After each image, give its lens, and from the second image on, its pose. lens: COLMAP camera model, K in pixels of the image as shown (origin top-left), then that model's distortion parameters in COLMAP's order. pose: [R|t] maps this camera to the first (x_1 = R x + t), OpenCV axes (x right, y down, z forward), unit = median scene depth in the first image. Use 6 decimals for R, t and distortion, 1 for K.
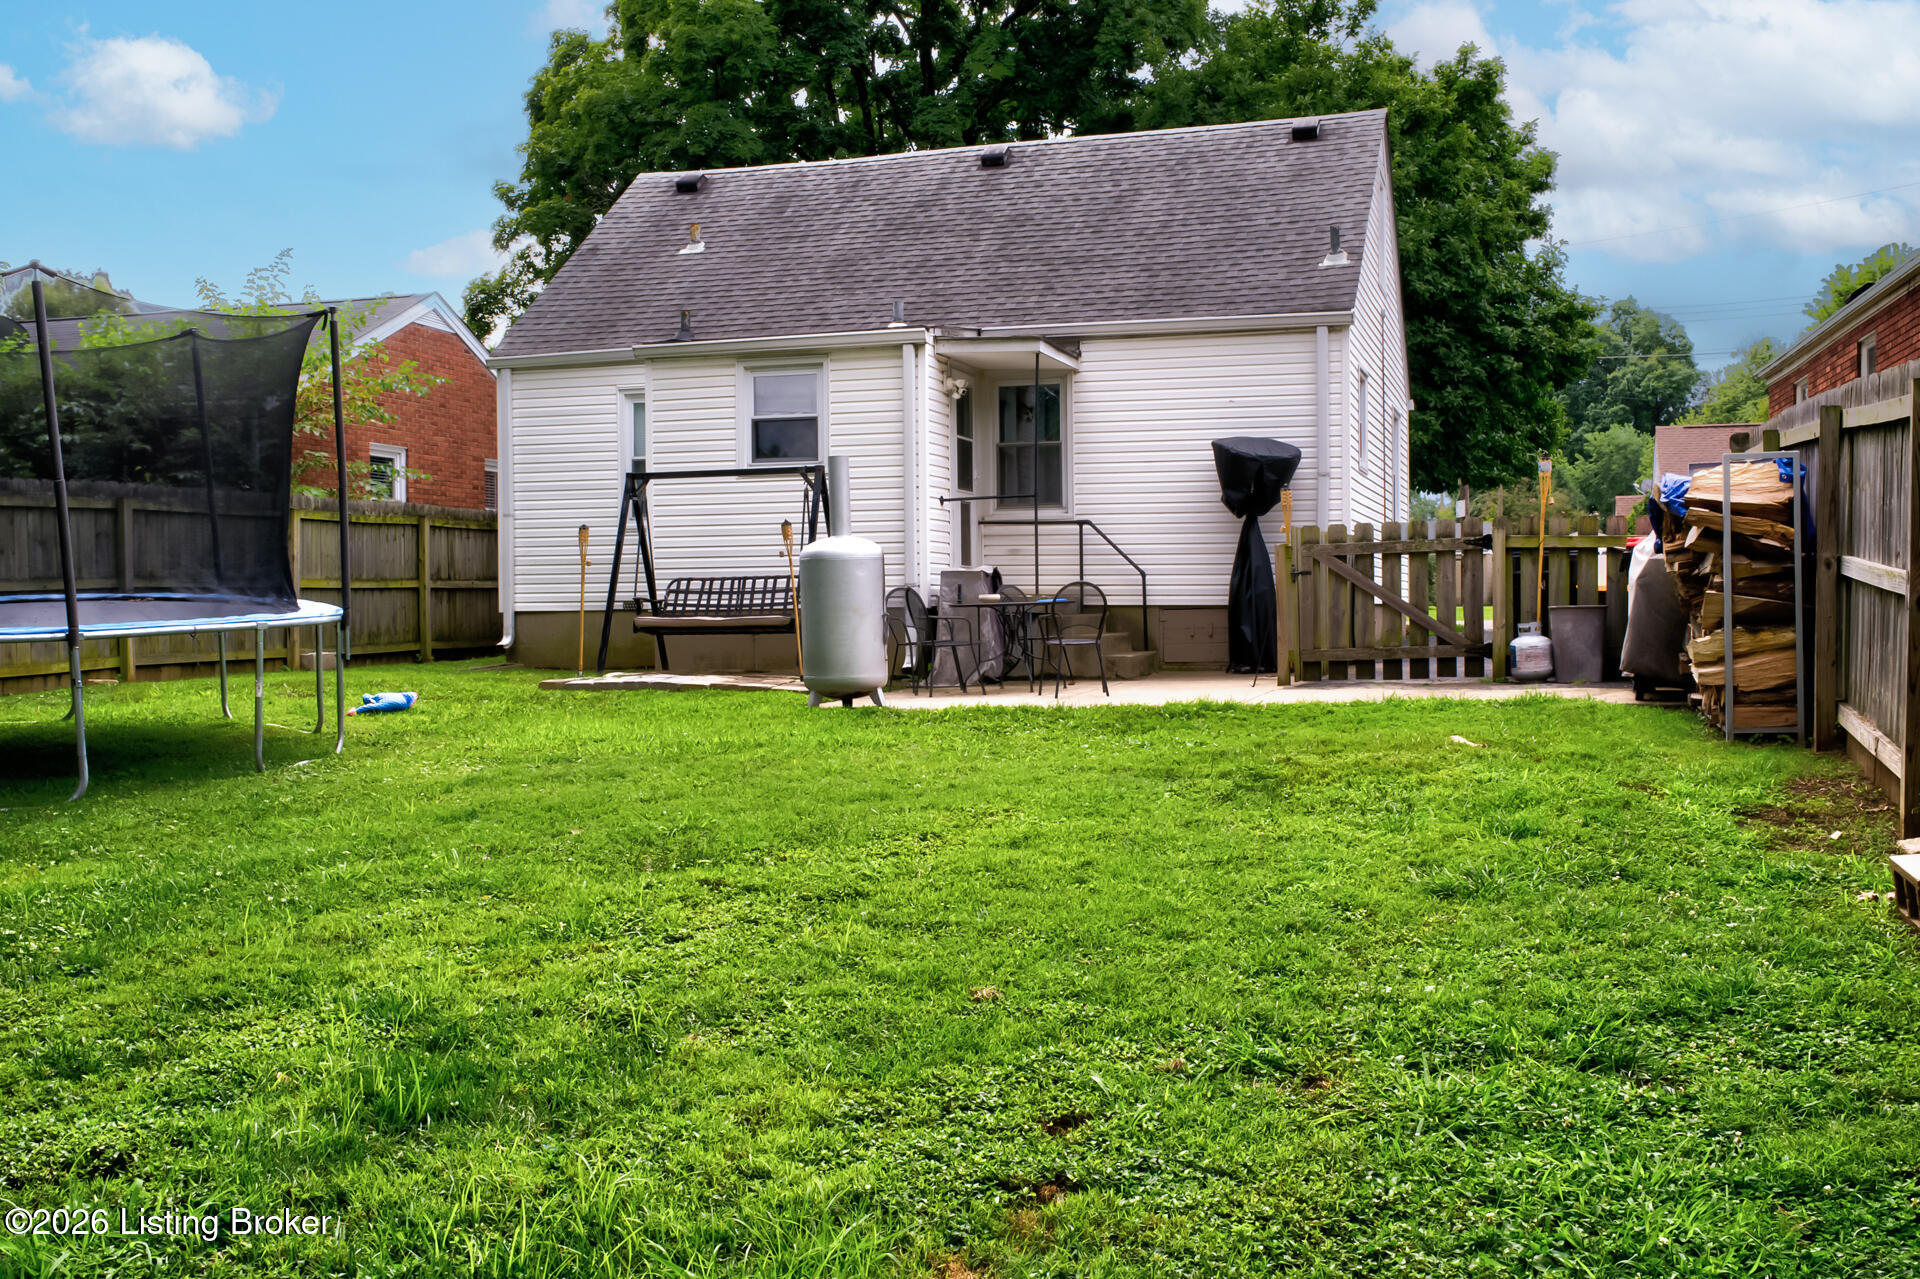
lens RADIAL K [[1904.2, 0, 960.0], [0, 1904.2, 639.5], [0, 0, 1]] dist [-0.008607, 0.001374]
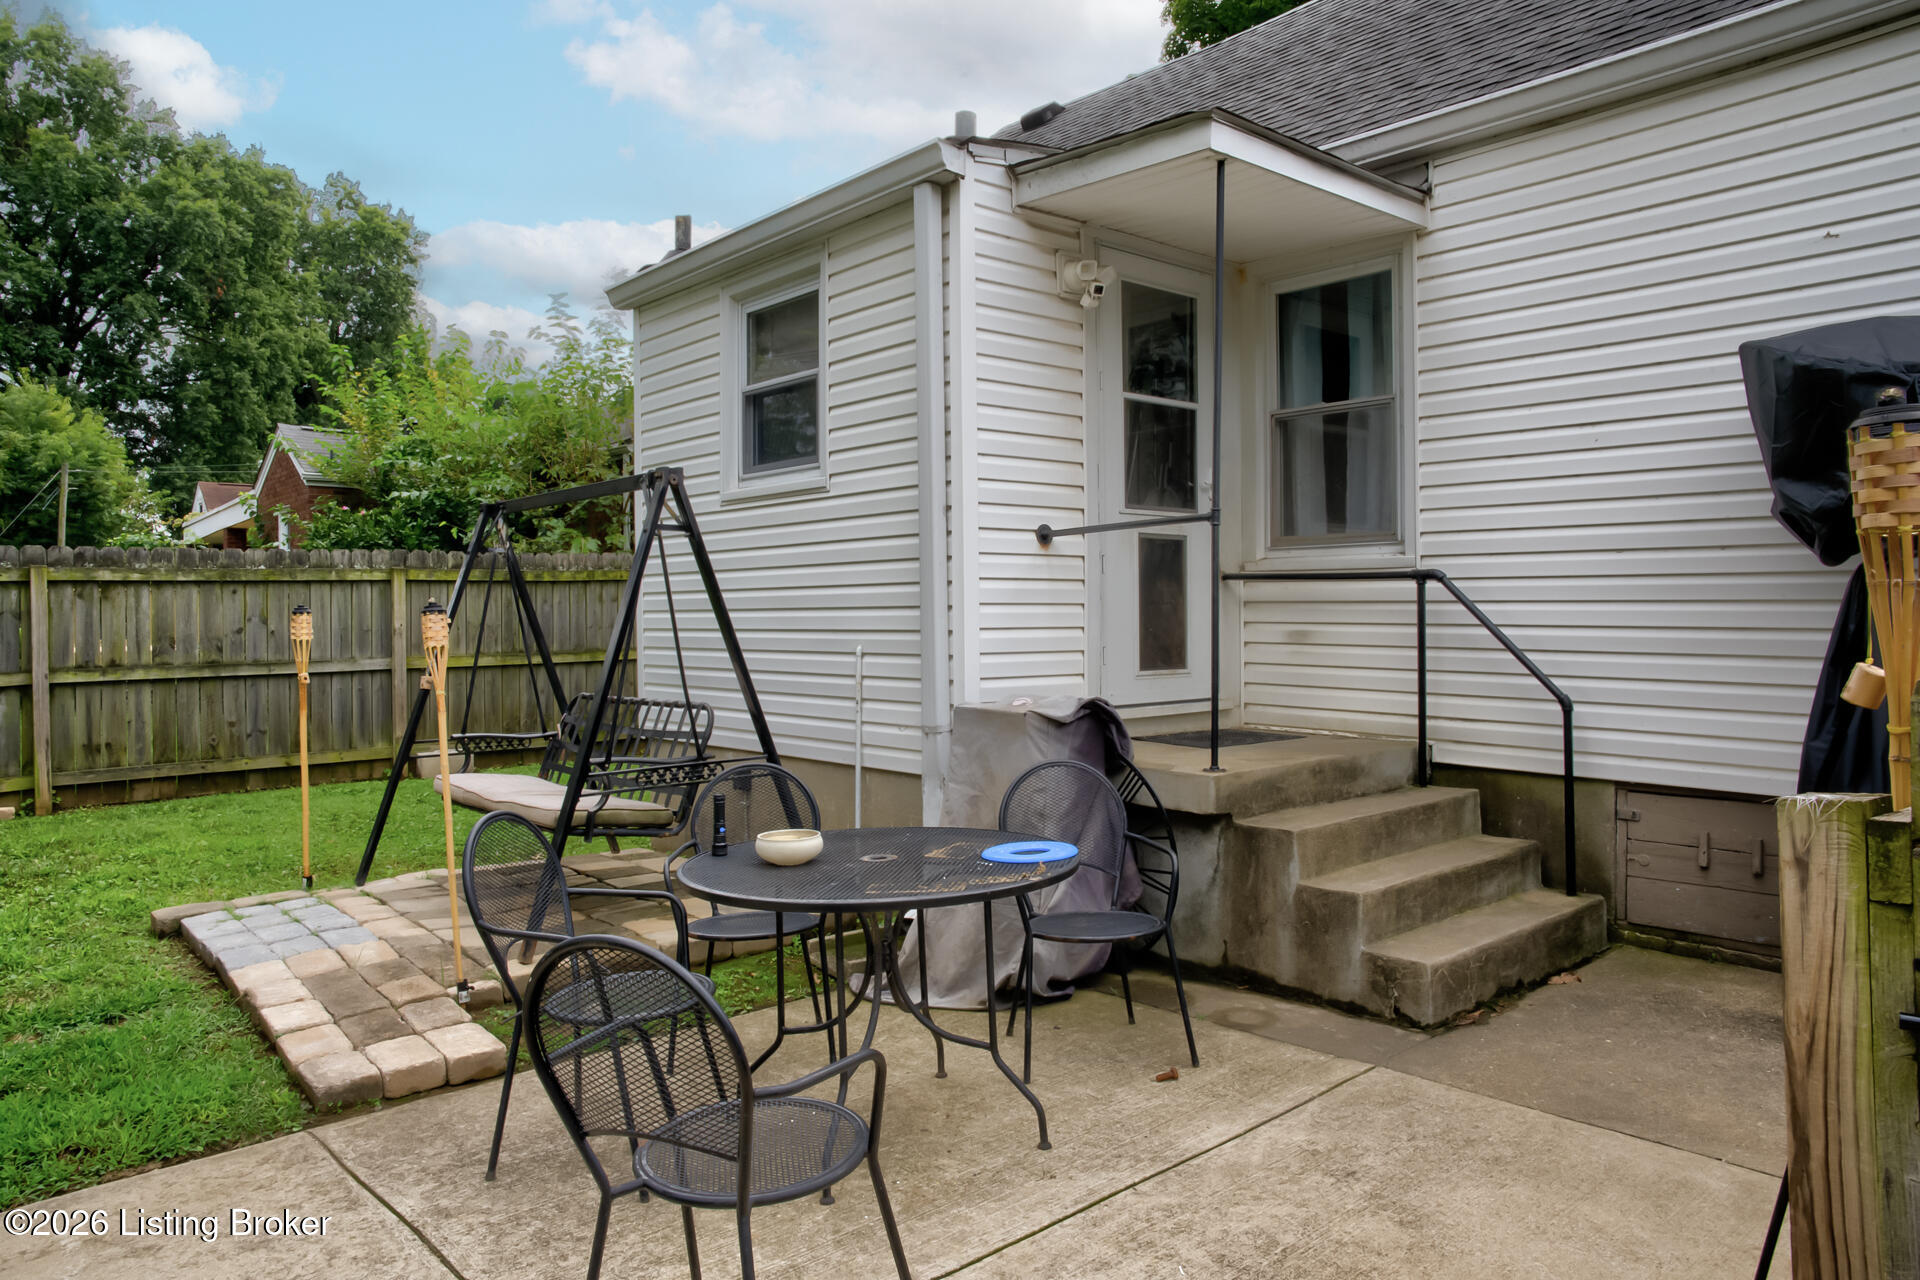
lens RADIAL K [[1300.9, 0, 960.0], [0, 1300.9, 640.0], [0, 0, 1]] dist [-0.097946, 0.106653]
pose [[0.853955, 0.011939, -0.520211, 0.134269], [-0.004395, 0.999867, 0.015732, -0.053642], [0.520329, -0.011148, 0.853893, 0.737892]]
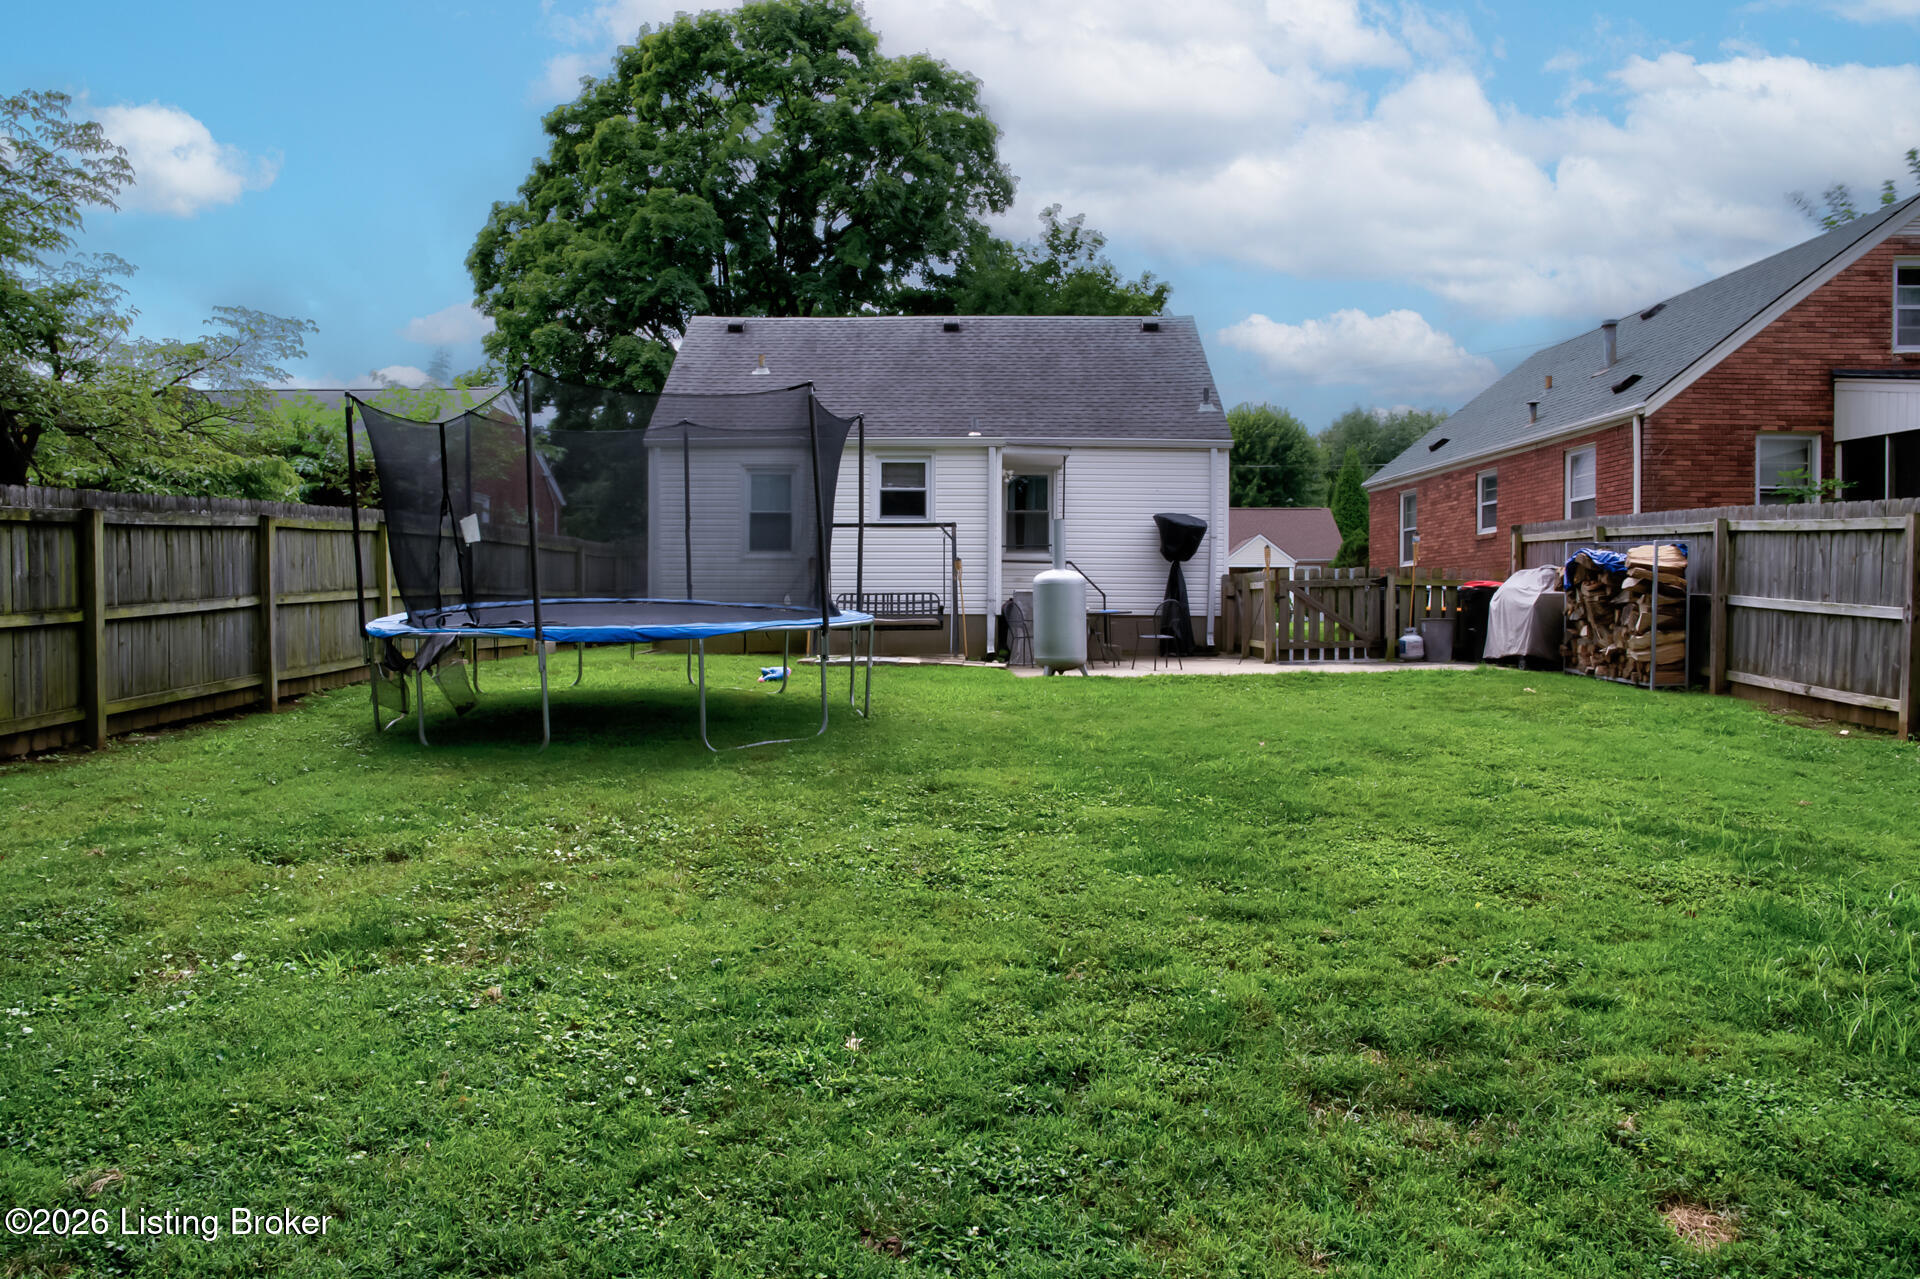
lens RADIAL K [[1300.9, 0, 960.0], [0, 1300.9, 639.5], [0, 0, 1]] dist [-0.097946, 0.106653]
pose [[0.956662, 0.006183, 0.291135, -0.360239], [-0.006594, 0.999978, 0.000431, 0.003531], [-0.291126, -0.002332, 0.956682, -0.016880]]
